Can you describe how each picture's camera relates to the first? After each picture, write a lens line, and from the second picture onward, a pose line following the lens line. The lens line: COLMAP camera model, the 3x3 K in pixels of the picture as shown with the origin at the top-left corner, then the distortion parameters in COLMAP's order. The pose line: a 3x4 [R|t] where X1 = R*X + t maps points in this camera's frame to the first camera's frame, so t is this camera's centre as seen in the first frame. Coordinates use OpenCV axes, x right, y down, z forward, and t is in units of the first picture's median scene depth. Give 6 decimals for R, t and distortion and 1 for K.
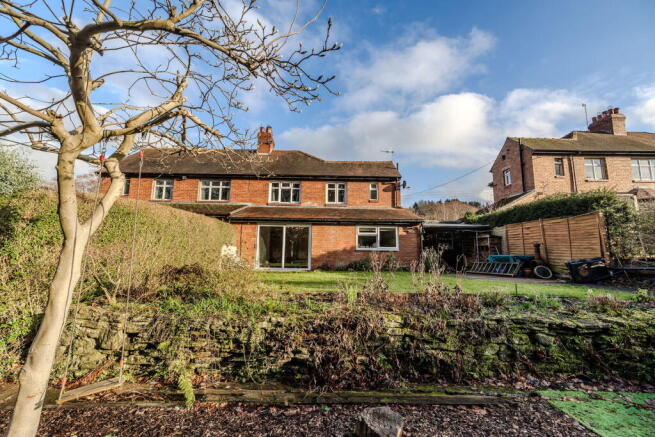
lens RADIAL K [[276.4, 0, 322.2], [0, 276.4, 218.0], [0, 0, 1]] dist [0.002414, 0.000542]
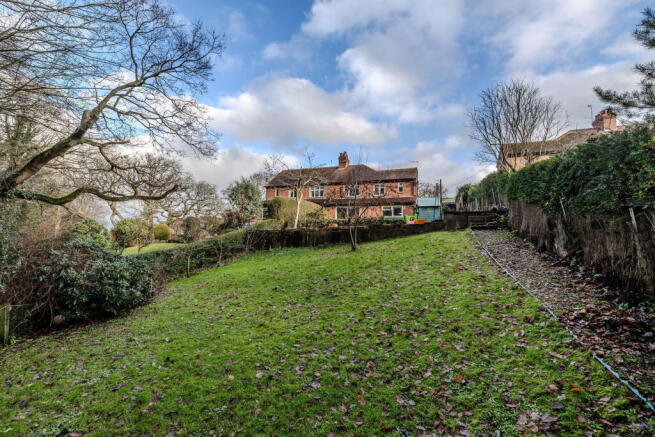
lens RADIAL K [[288.1, 0, 318.2], [0, 288.1, 207.2], [0, 0, 1]] dist [0.000078, 0.000026]
pose [[0.931478, -0.036756, -0.361935, 0.359460], [0.030281, 0.999264, -0.023549, 0.058473], [0.362535, 0.010975, 0.931906, -0.908117]]
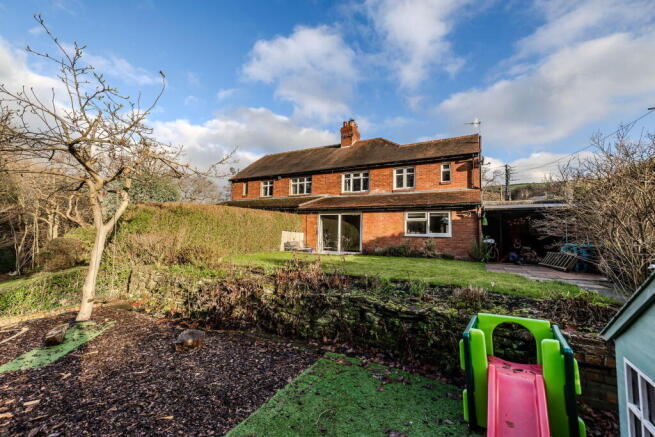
lens RADIAL K [[276.4, 0, 322.2], [0, 276.4, 218.0], [0, 0, 1]] dist [0.002414, 0.000542]
pose [[0.873223, -0.026315, -0.486610, 0.273165], [0.053461, 0.997687, 0.041983, -0.005526], [0.484380, -0.062675, 0.872610, -0.011197]]
